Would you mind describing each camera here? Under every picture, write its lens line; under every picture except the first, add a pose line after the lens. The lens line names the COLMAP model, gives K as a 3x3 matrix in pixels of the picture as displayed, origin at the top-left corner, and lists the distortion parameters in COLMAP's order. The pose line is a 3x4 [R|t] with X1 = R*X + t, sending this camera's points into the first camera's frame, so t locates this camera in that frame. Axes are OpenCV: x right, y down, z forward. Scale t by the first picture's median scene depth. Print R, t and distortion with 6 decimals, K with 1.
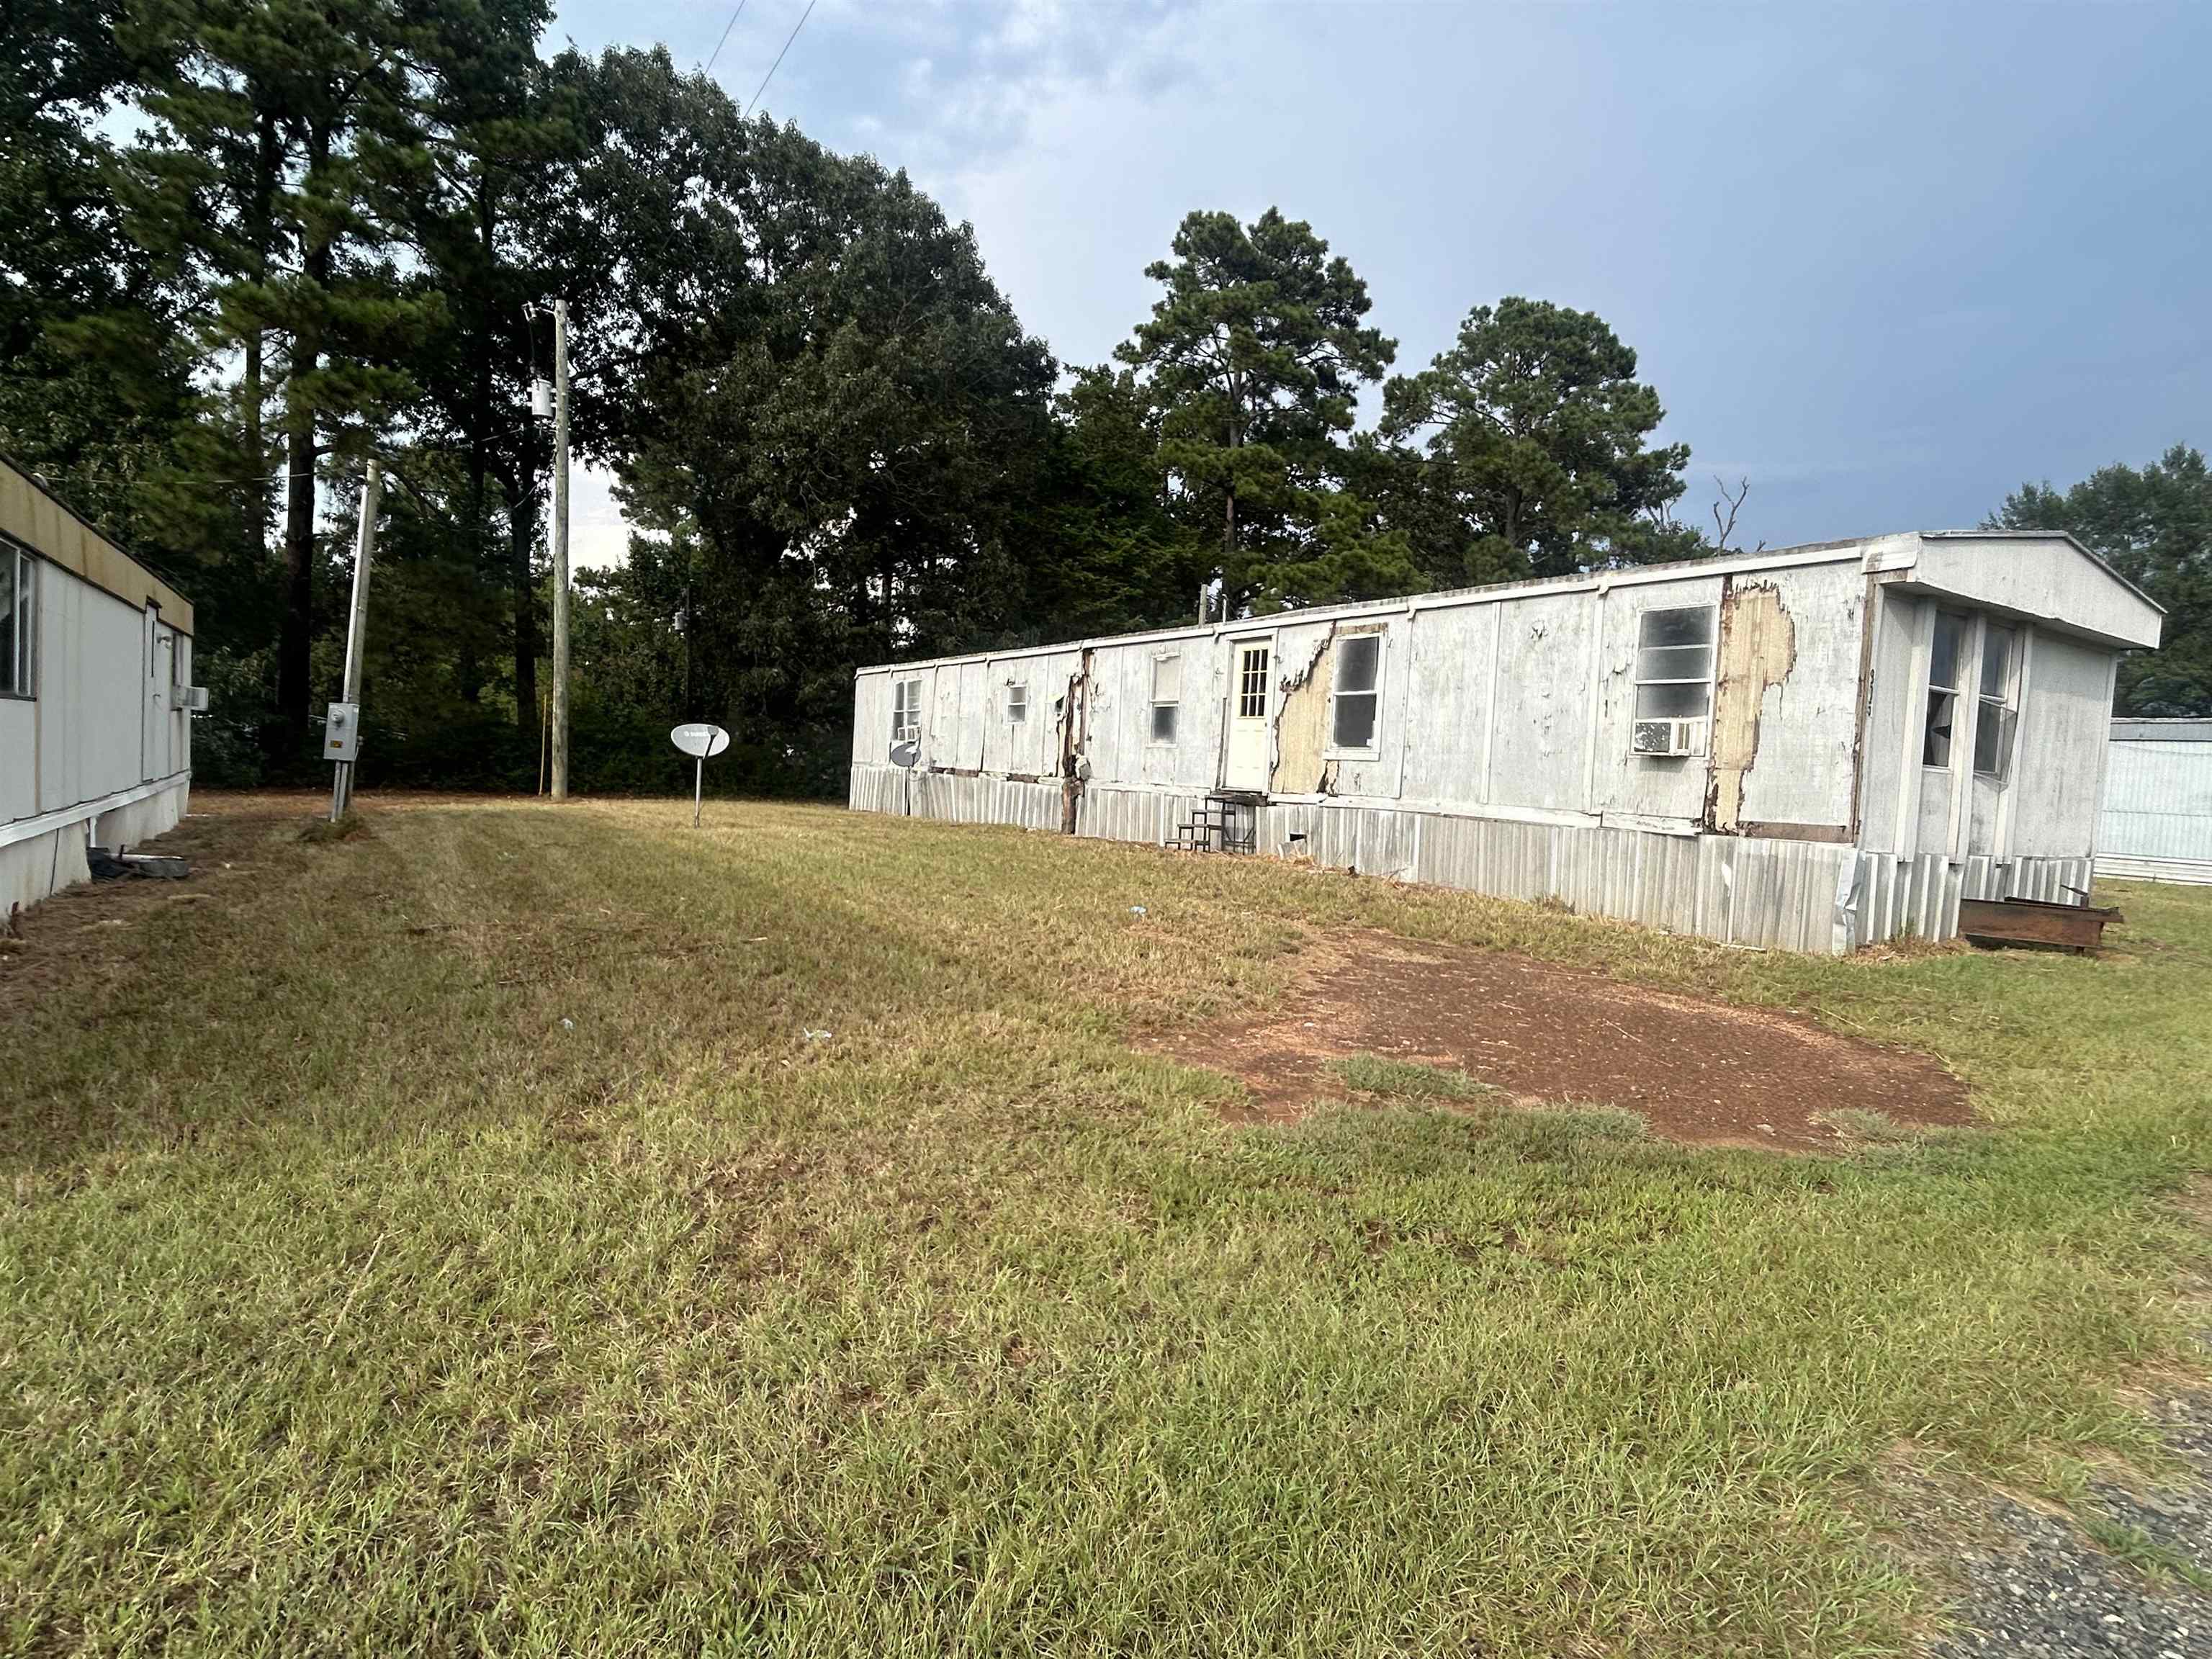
lens RADIAL K [[1155.3, 0, 1107.4], [0, 1155.3, 837.4], [0, 0, 1]] dist [-0.019347, 0.009141]
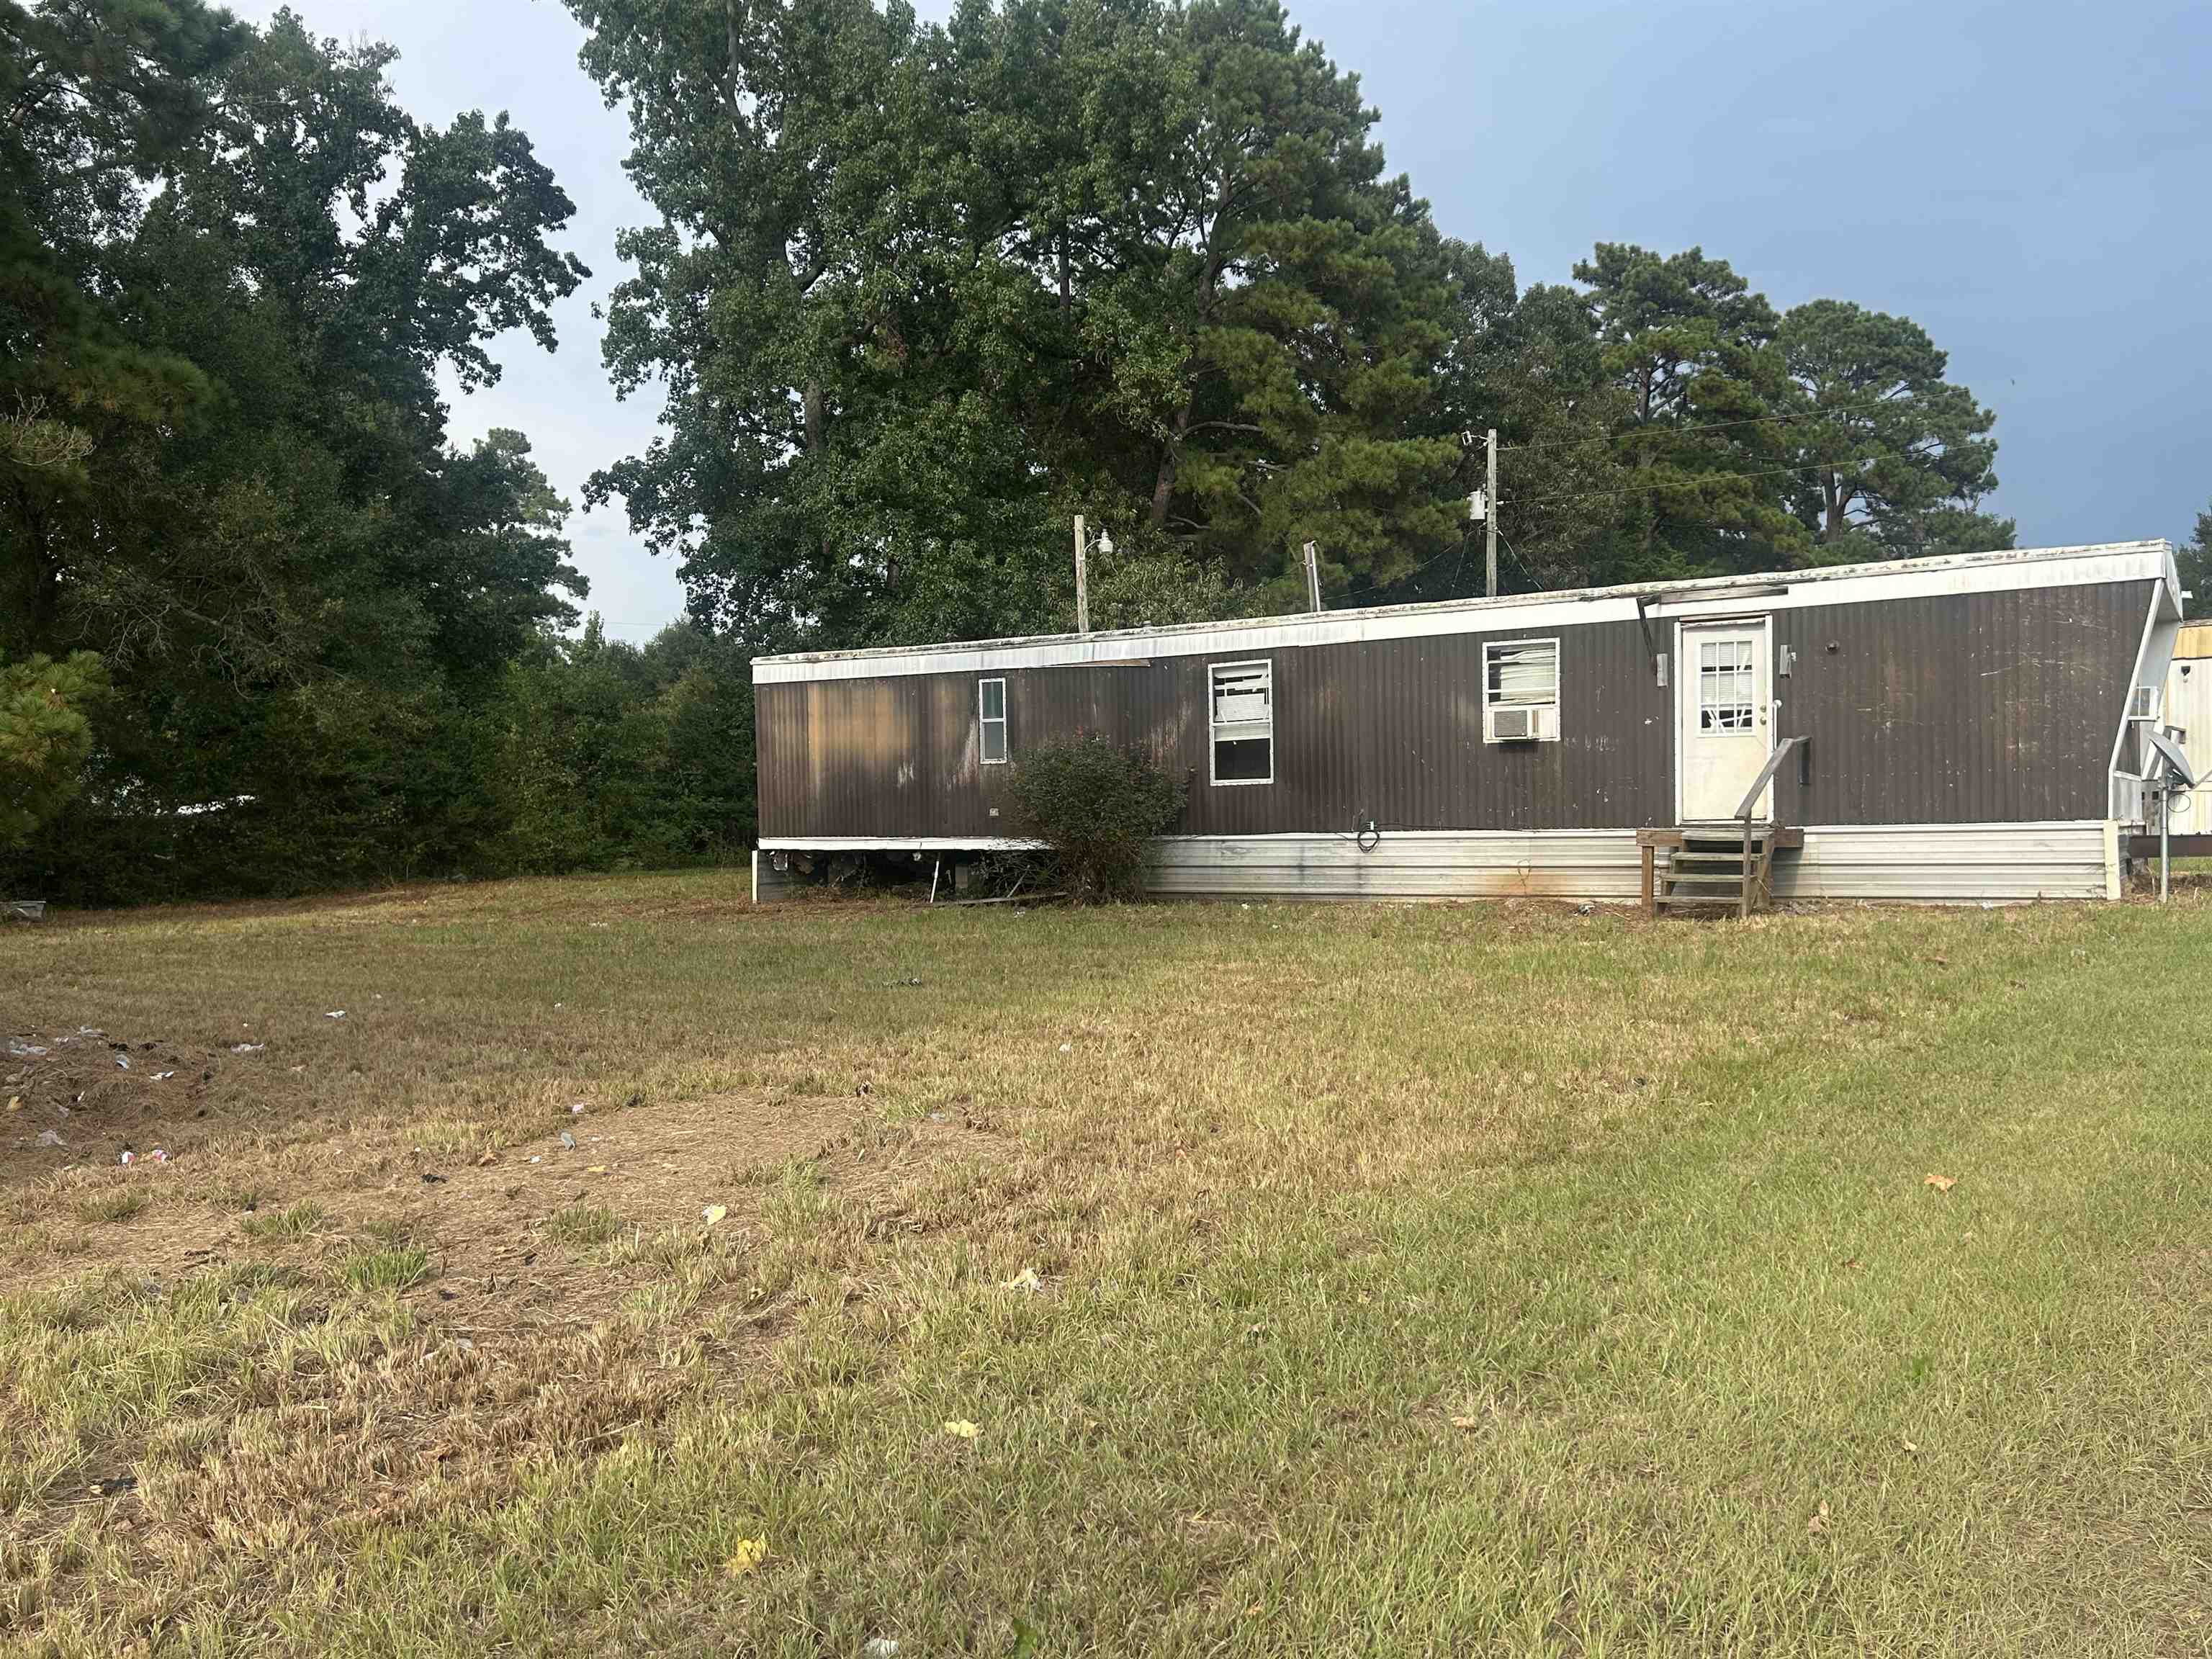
lens RADIAL K [[1869.7, 0, 1091.5], [0, 1869.7, 833.1], [0, 0, 1]] dist [0.099539, -0.255816]
pose [[0.966773, -0.079362, 0.243004, -0.794459], [0.091953, 0.994923, -0.040897, 0.009204], [-0.238525, 0.061883, 0.969163, -0.480588]]
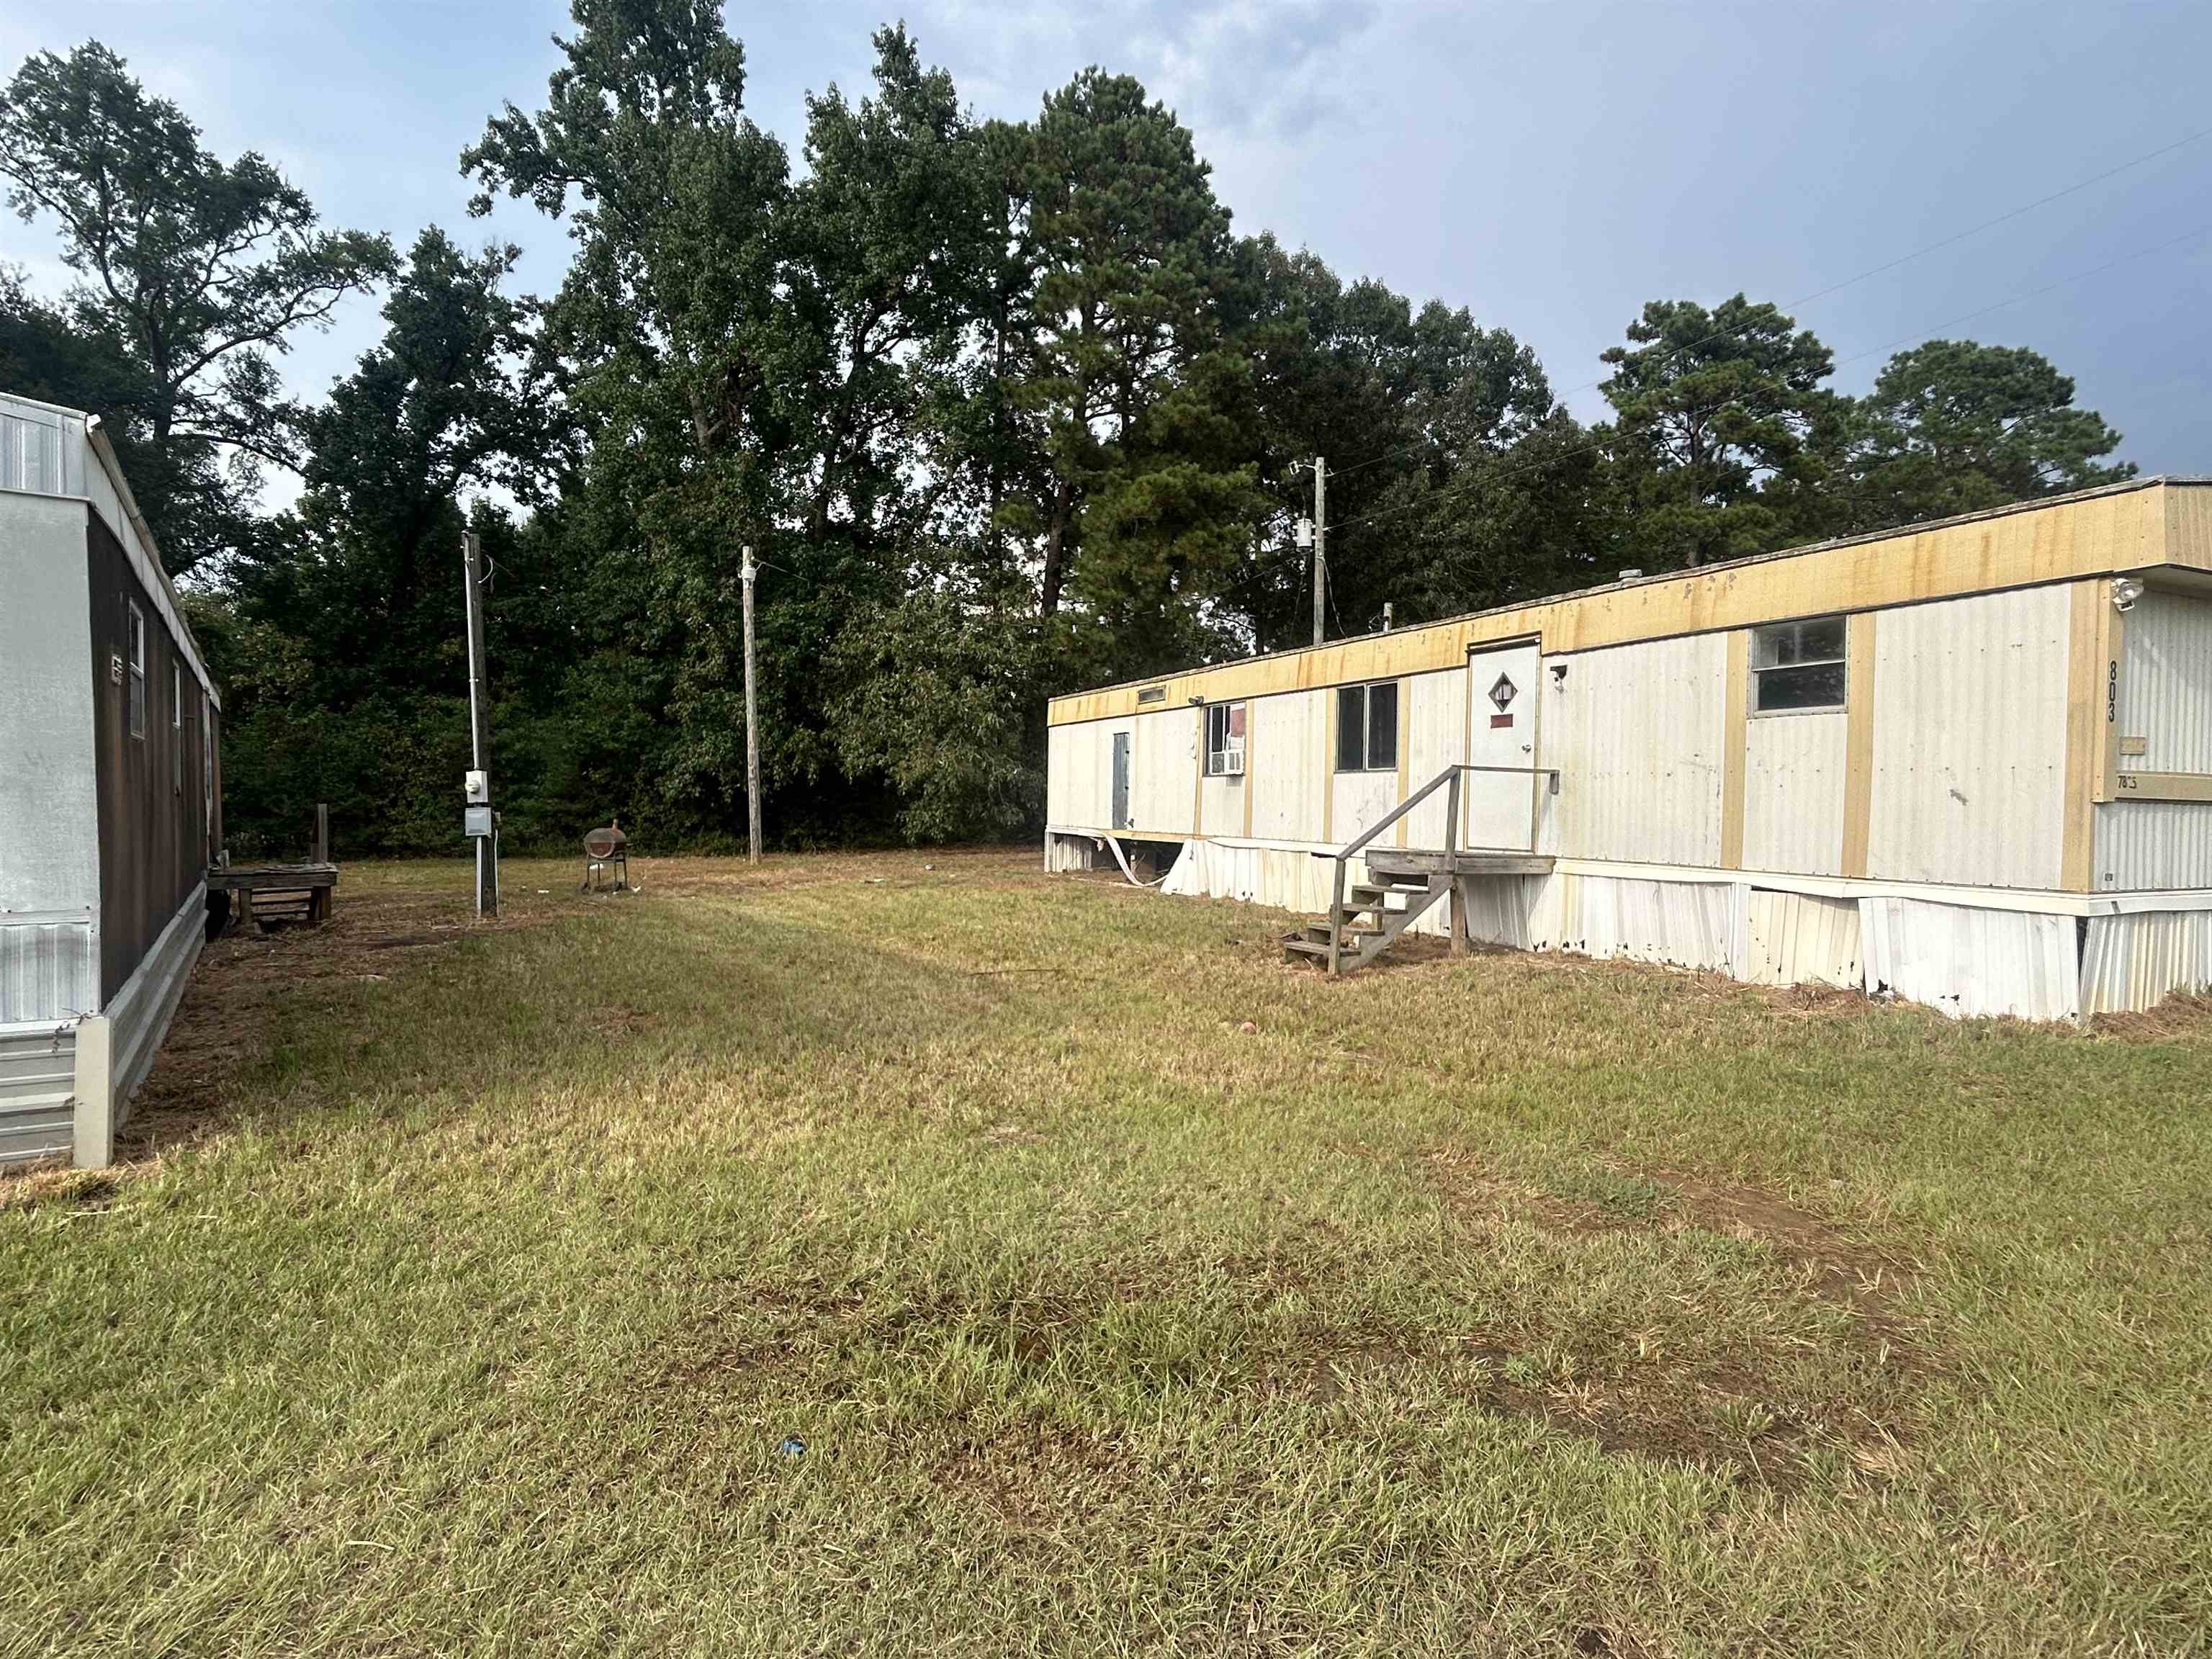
lens RADIAL K [[1155.3, 0, 1107.4], [0, 1155.3, 837.4], [0, 0, 1]] dist [-0.019347, 0.009141]
pose [[0.987209, -0.043466, -0.153391, -0.291773], [0.038286, 0.998597, -0.036569, -0.000053], [0.154766, 0.030228, 0.987489, -0.171374]]
